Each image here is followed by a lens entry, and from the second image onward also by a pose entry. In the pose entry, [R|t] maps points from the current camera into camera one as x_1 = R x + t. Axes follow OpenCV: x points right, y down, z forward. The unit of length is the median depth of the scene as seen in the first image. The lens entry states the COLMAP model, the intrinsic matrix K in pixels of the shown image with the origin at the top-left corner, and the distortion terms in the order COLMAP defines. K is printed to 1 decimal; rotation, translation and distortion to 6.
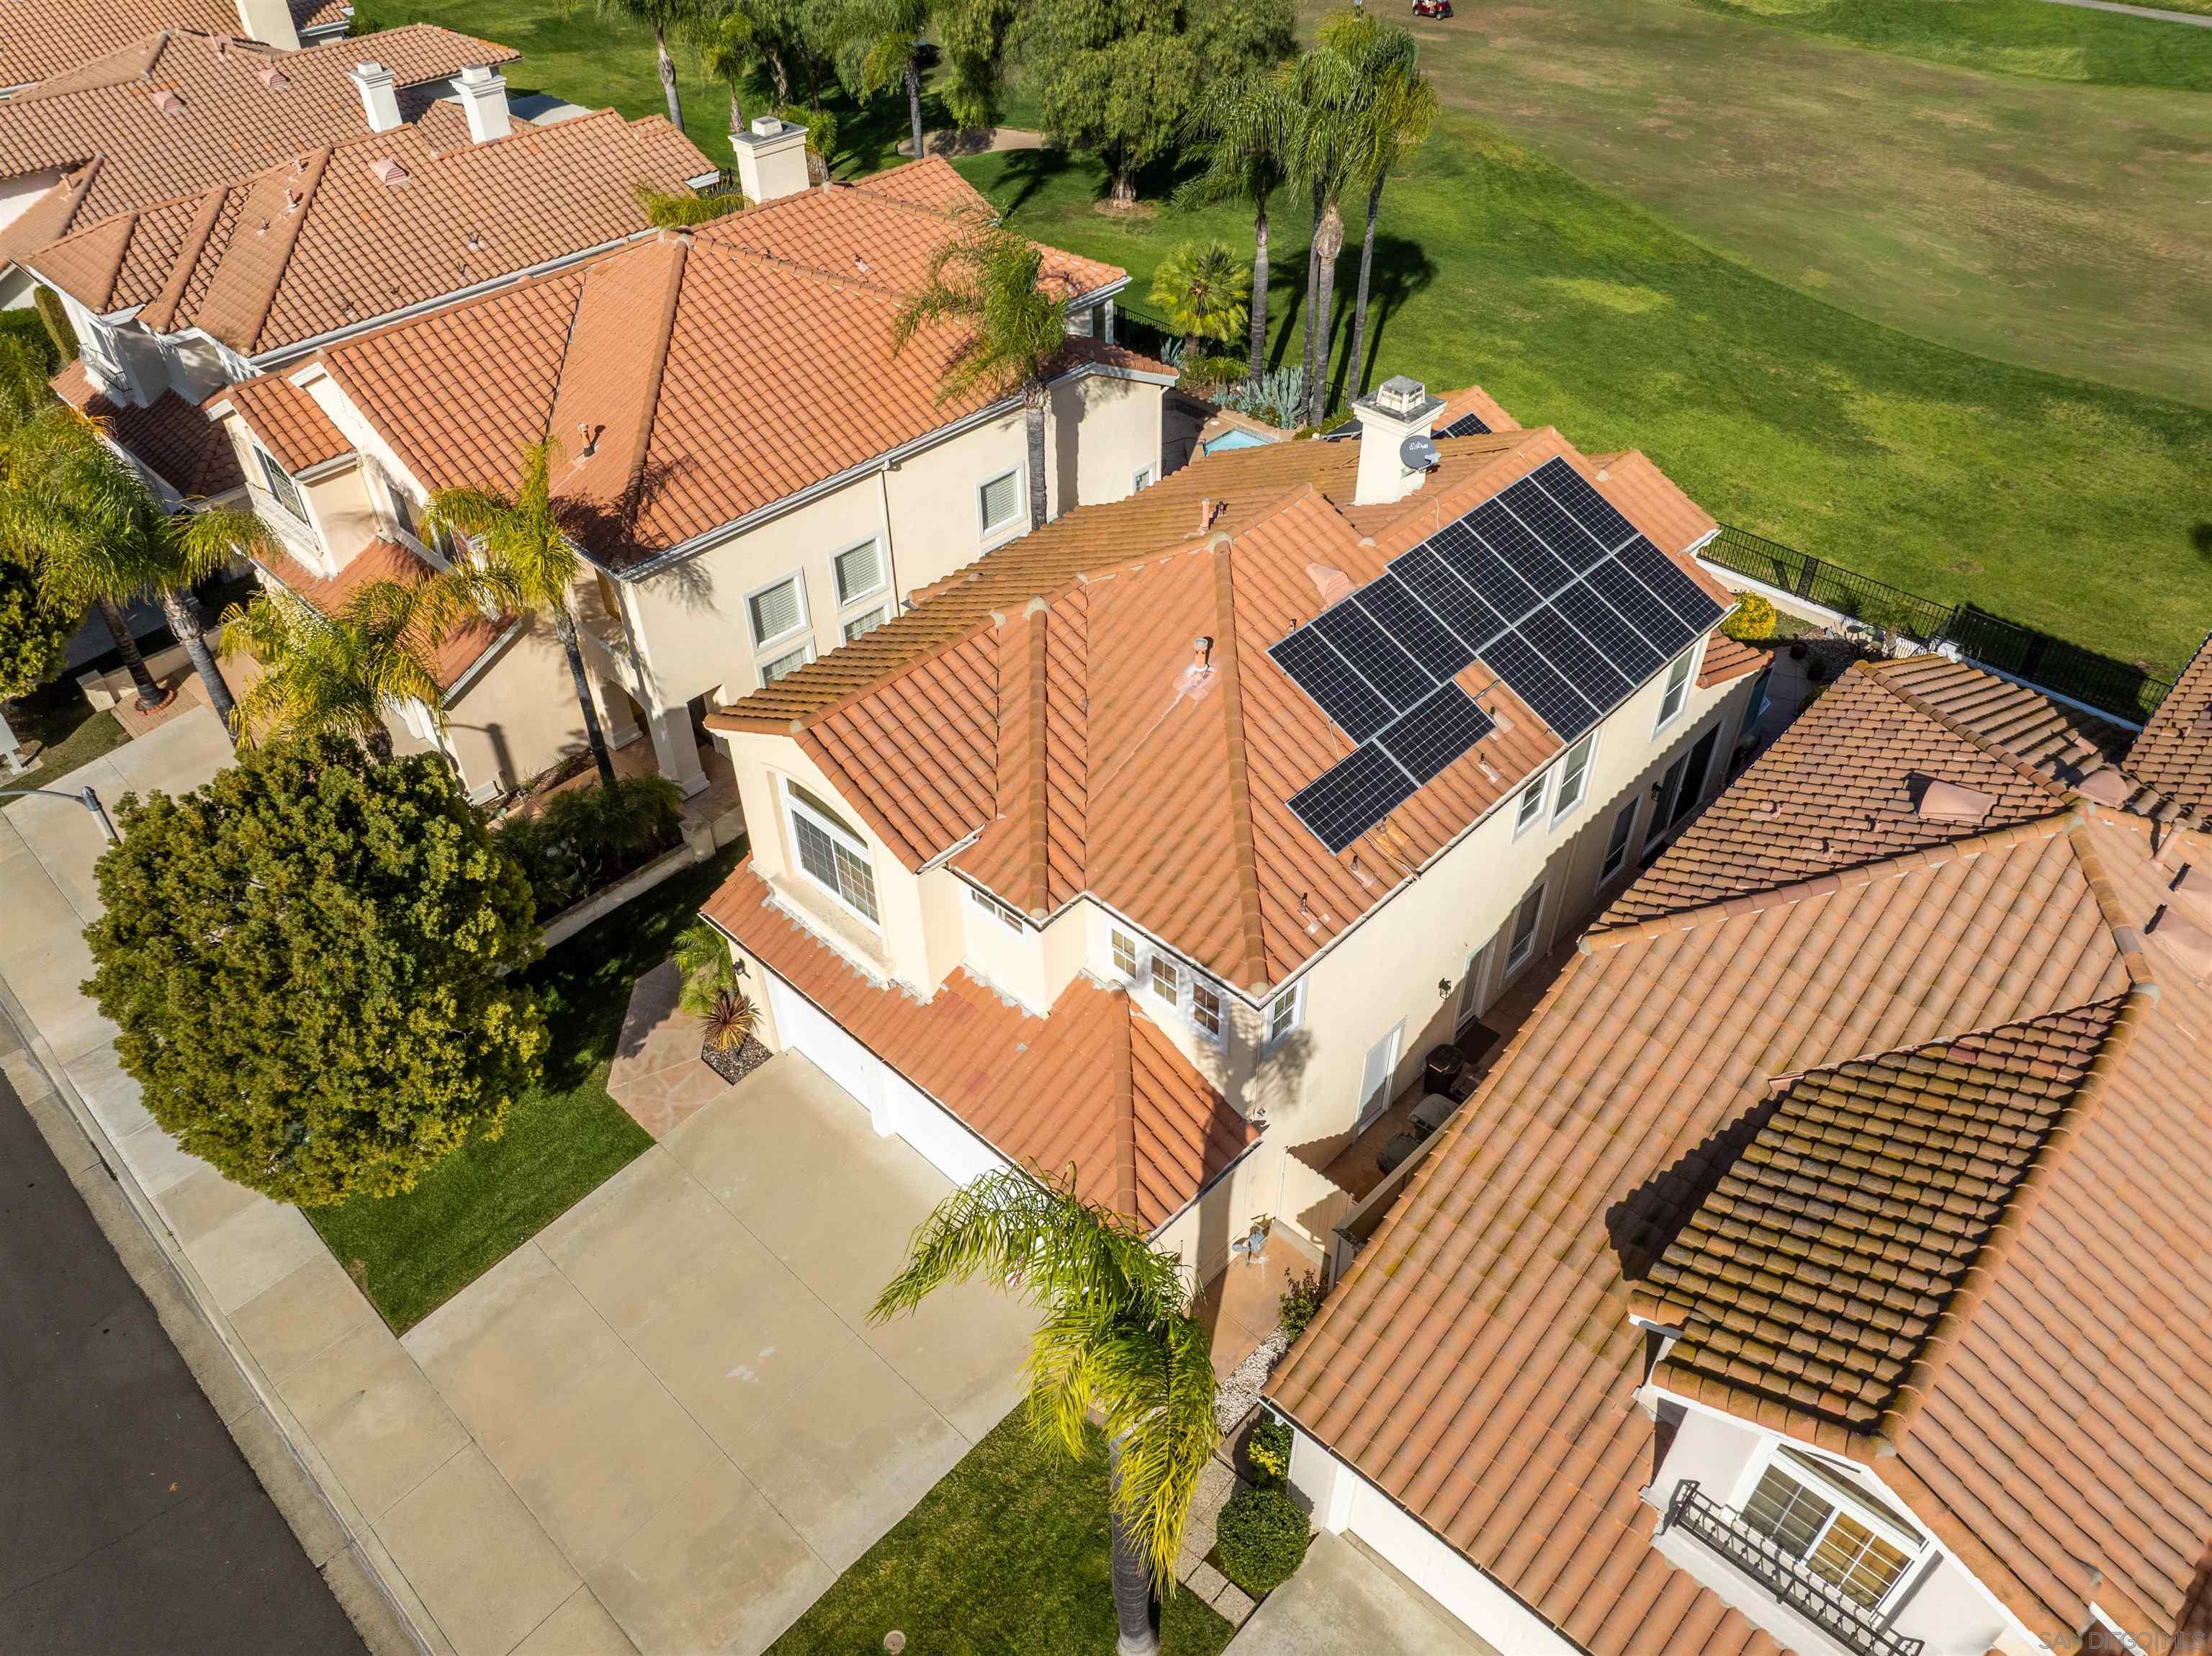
lens RADIAL K [[1568.7, 0, 1106.0], [0, 1568.7, 828.0], [0, 0, 1]] dist [-0.039774, 0.000105]
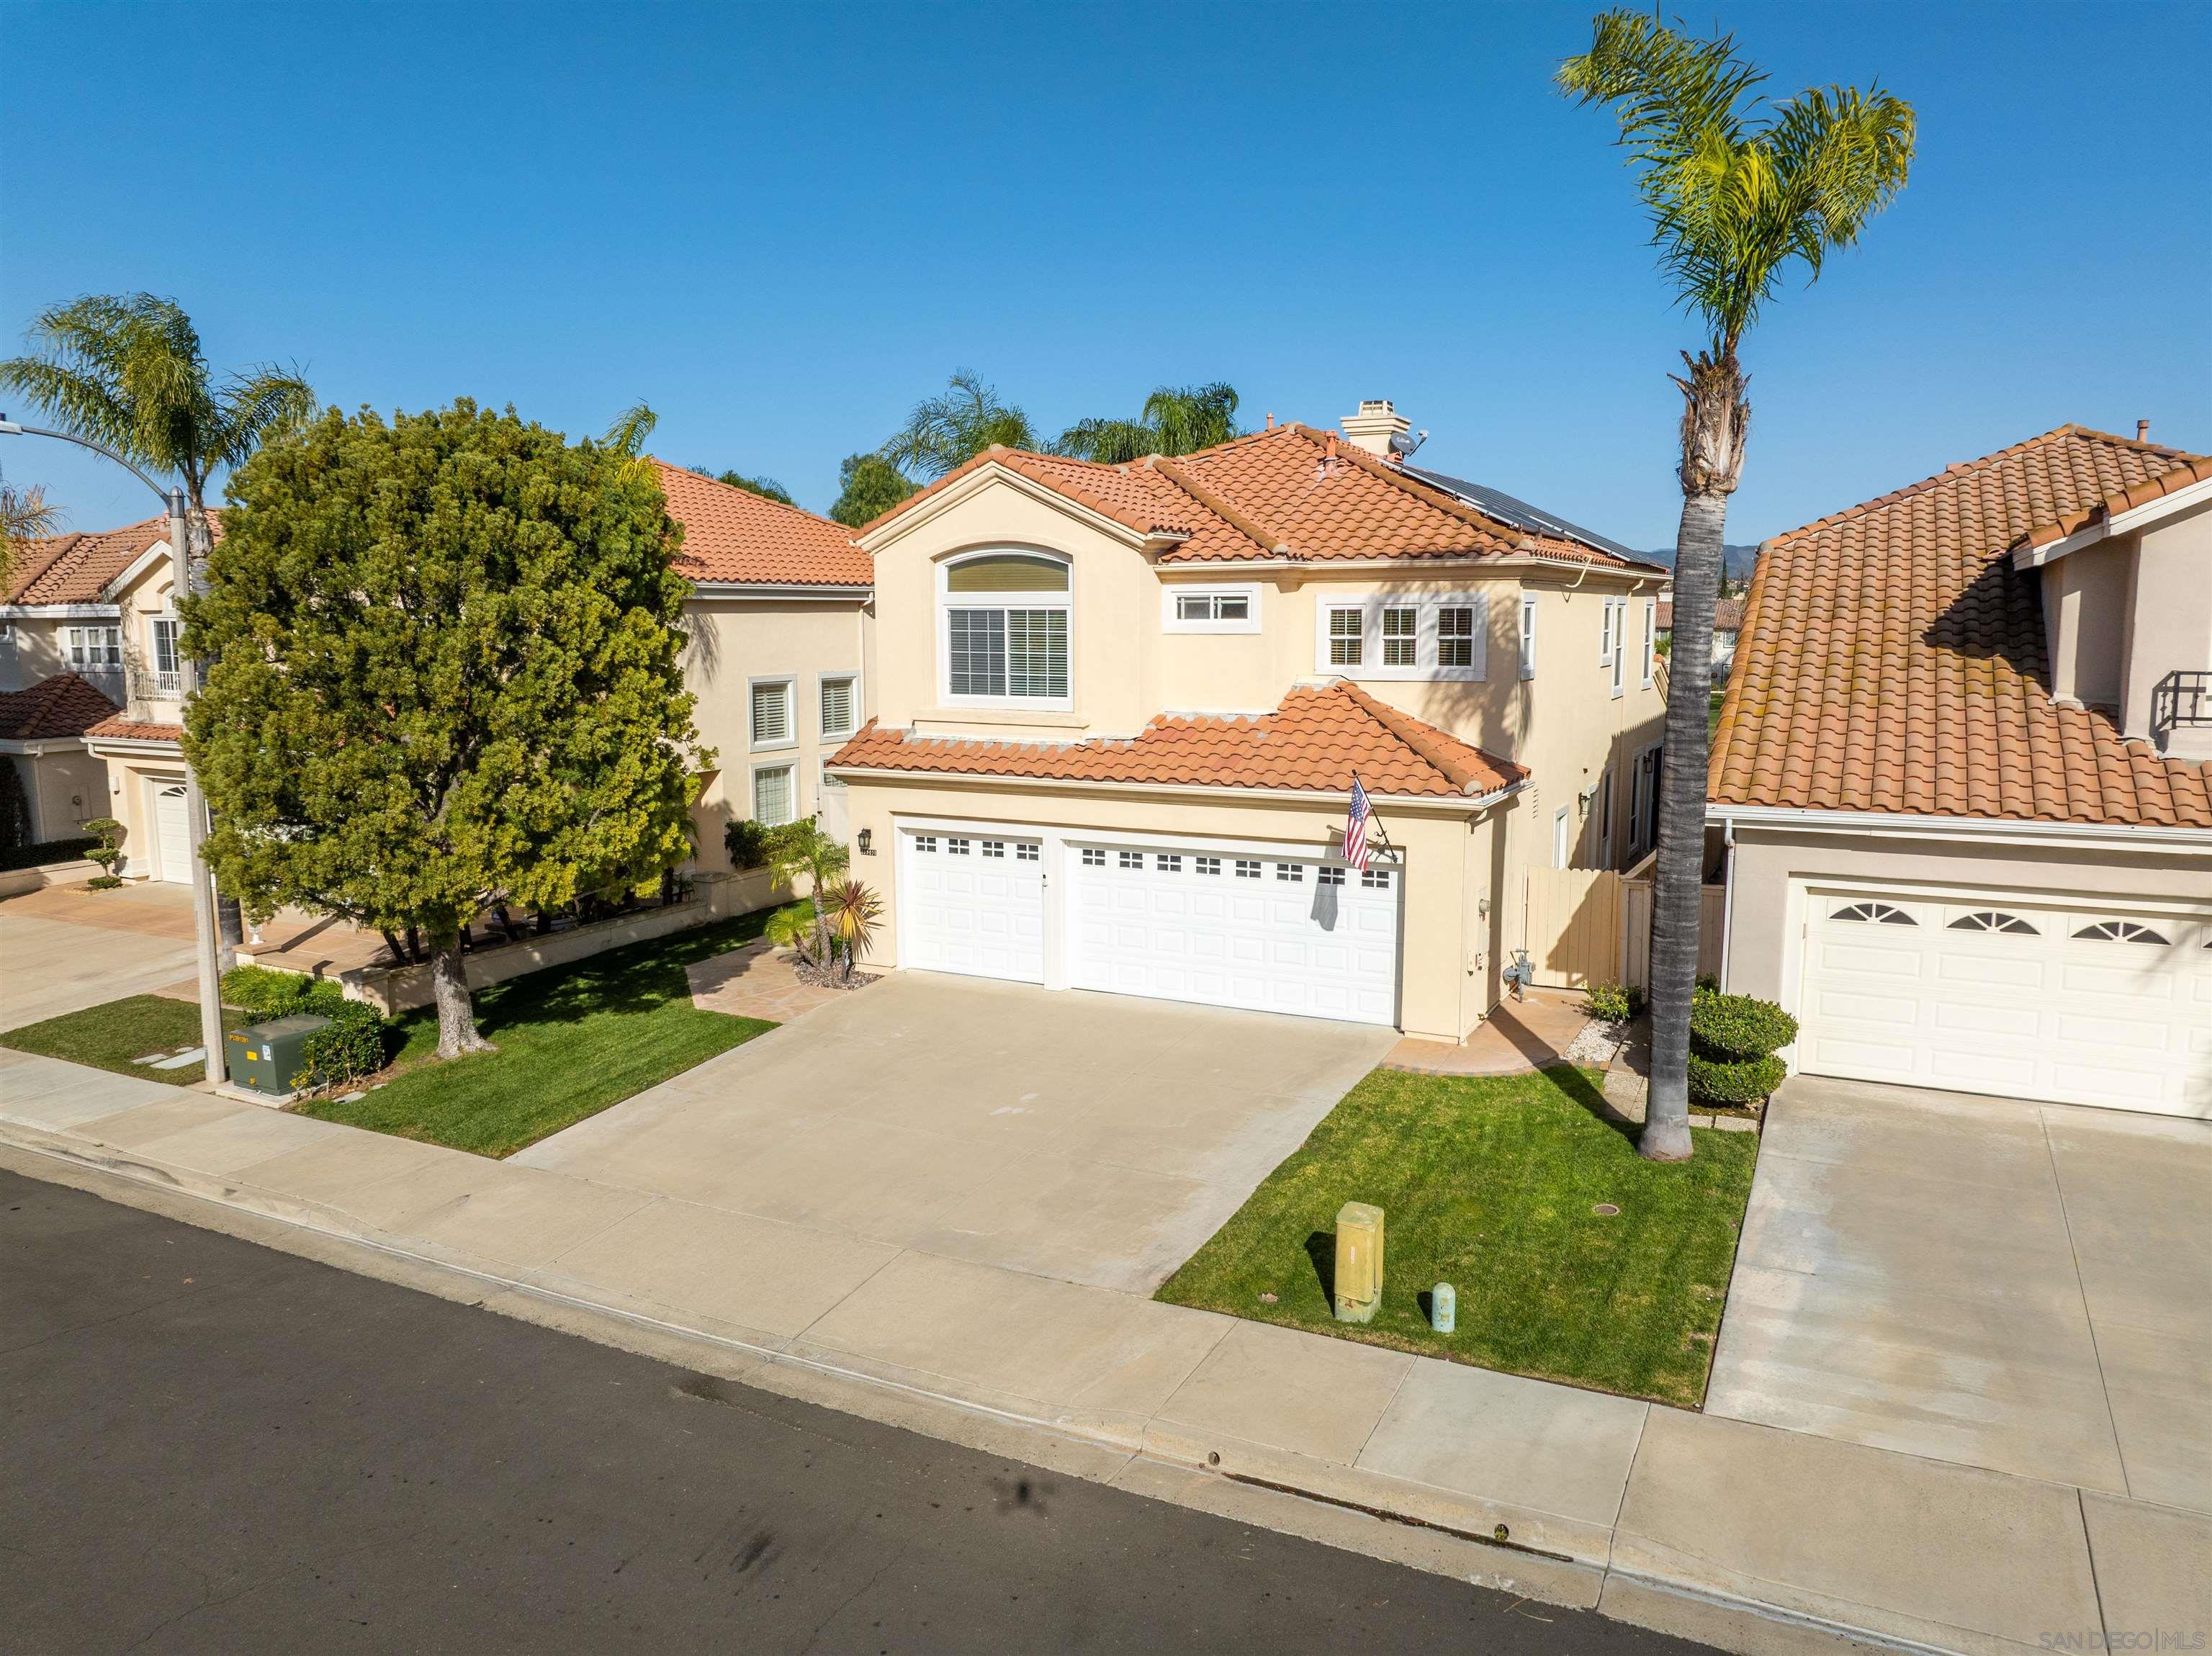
lens RADIAL K [[1568.7, 0, 1106.0], [0, 1568.7, 828.0], [0, 0, 1]] dist [-0.039774, 0.000105]
pose [[0.958066, -0.027276, 0.285245, -0.402218], [0.177859, 0.837095, -0.517338, 0.638747], [-0.224666, 0.546377, 0.806844, 0.287895]]
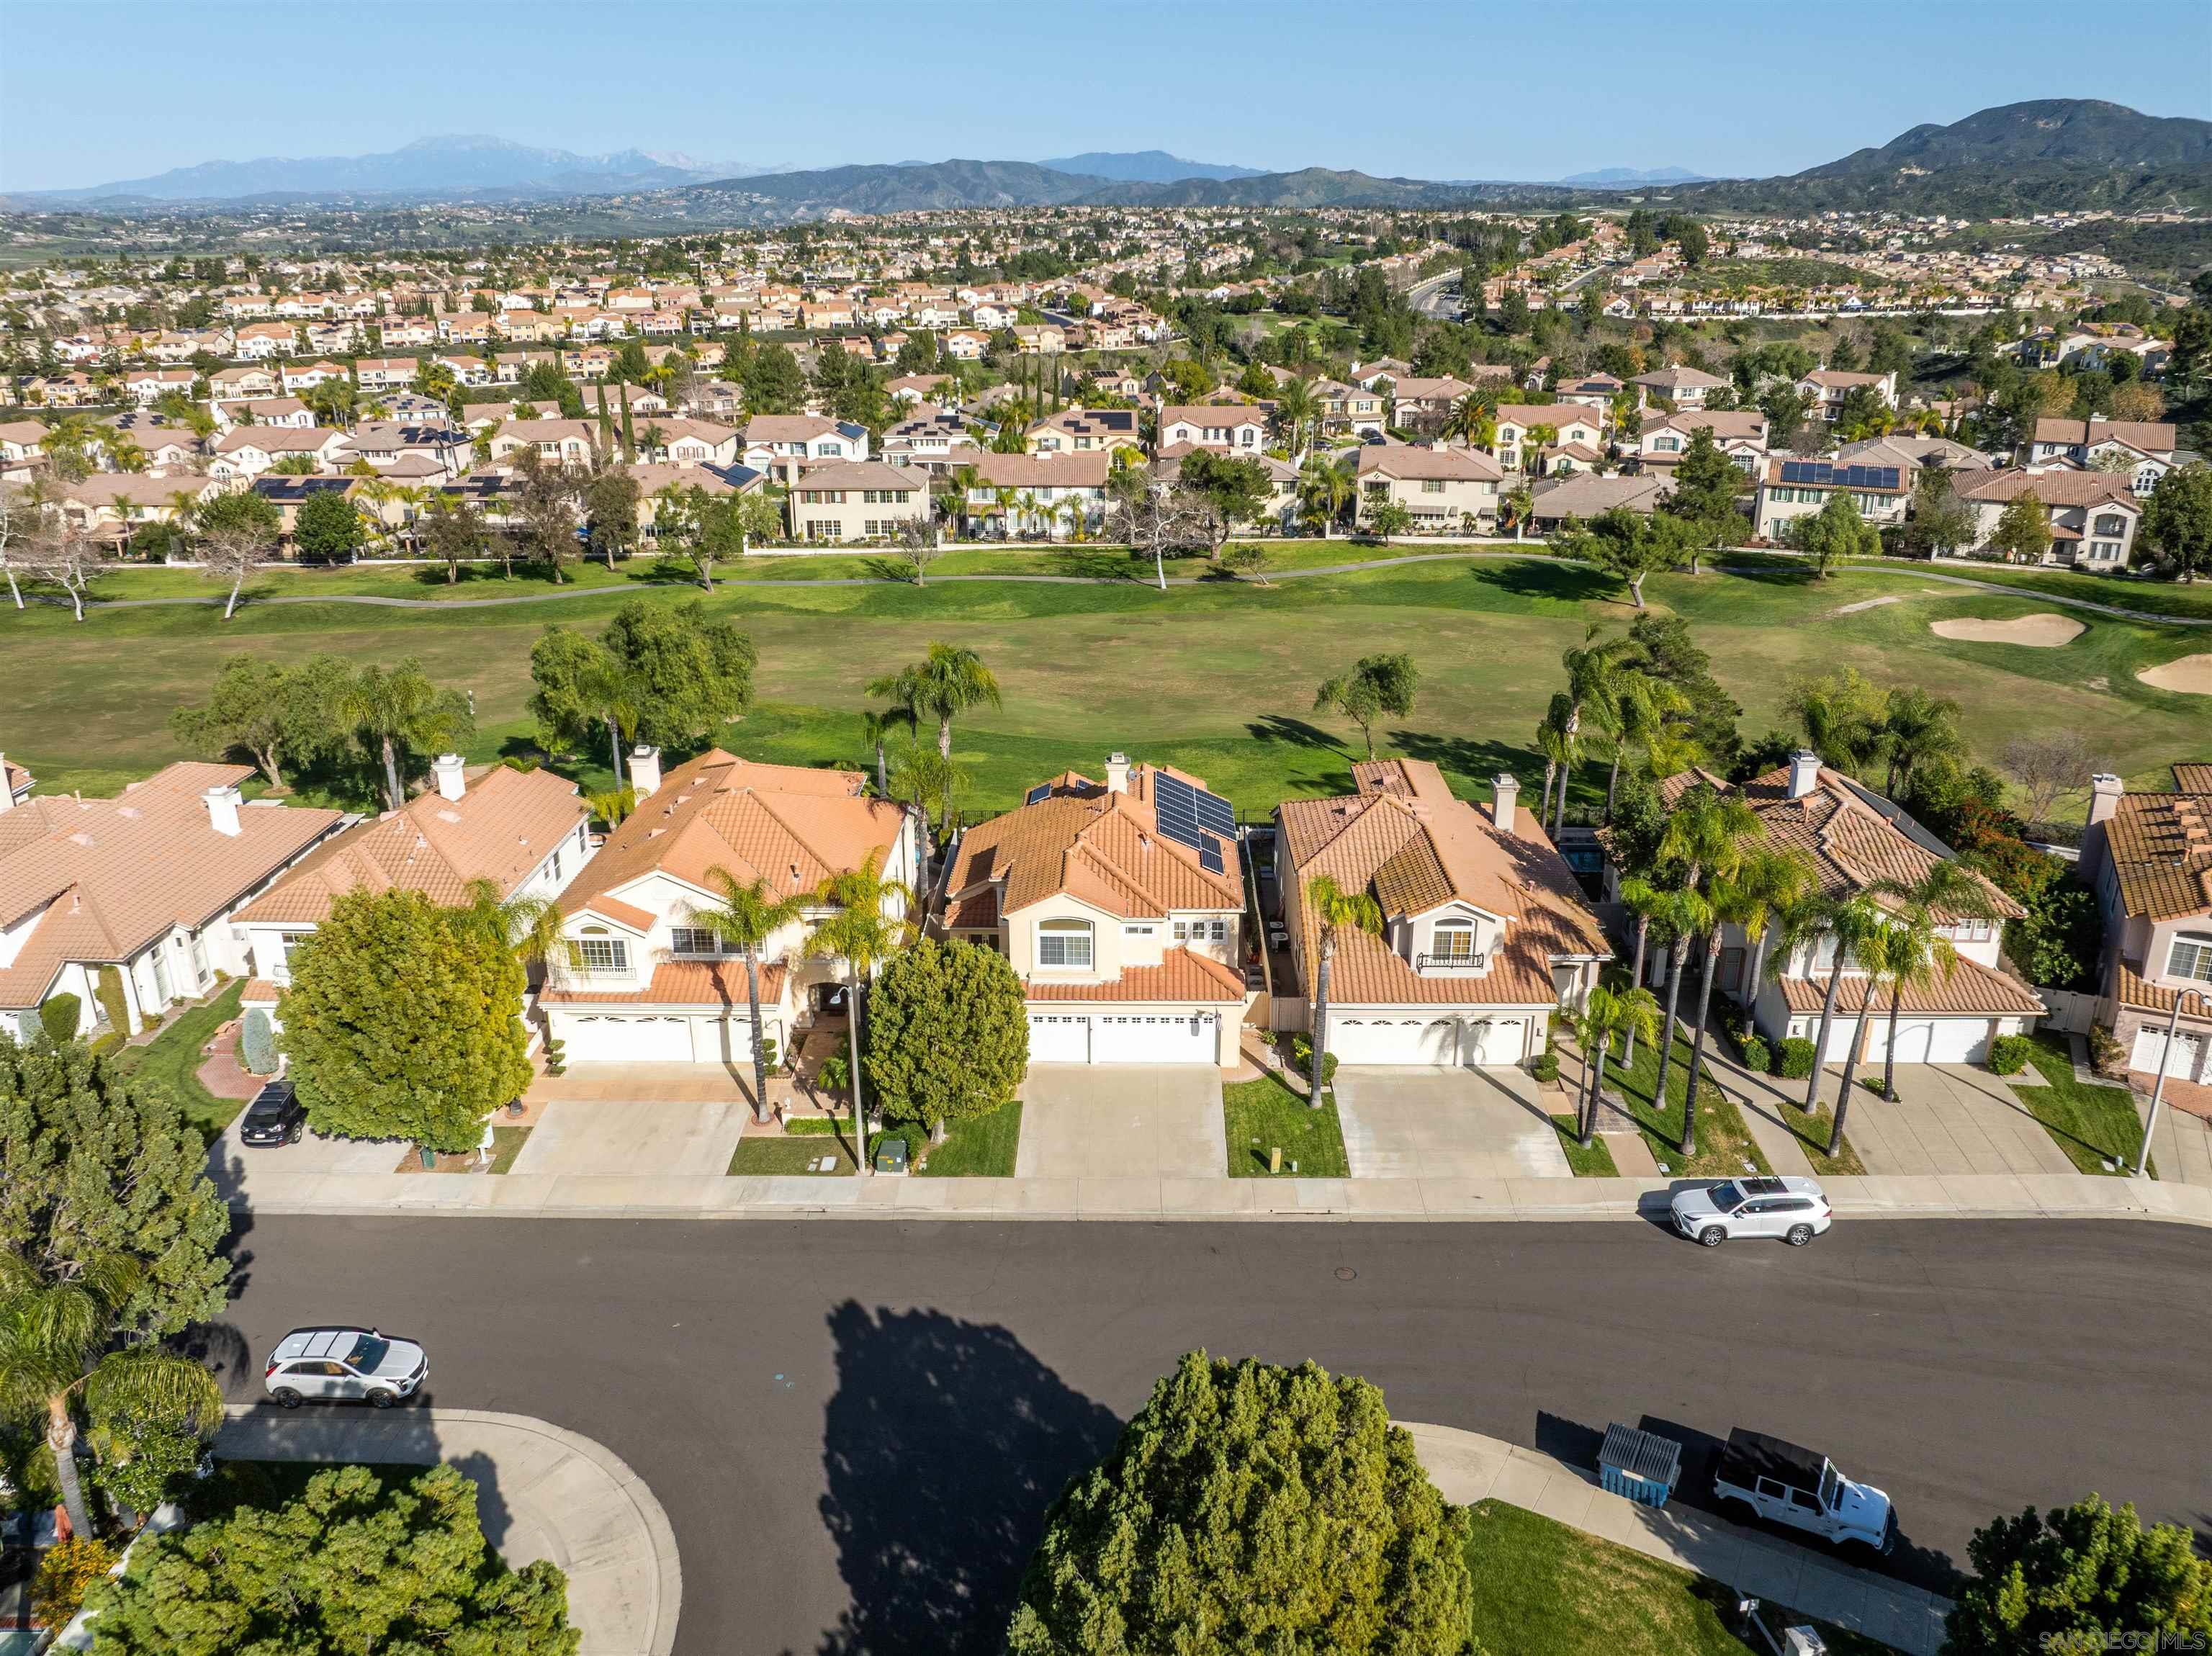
lens RADIAL K [[1568.7, 0, 1106.0], [0, 1568.7, 828.0], [0, 0, 1]] dist [-0.039774, 0.000105]
pose [[0.737719, -0.226959, 0.635815, -1.815460], [0.435360, 0.879739, -0.191107, 0.390387], [-0.515978, 0.417792, 0.747808, -1.134158]]
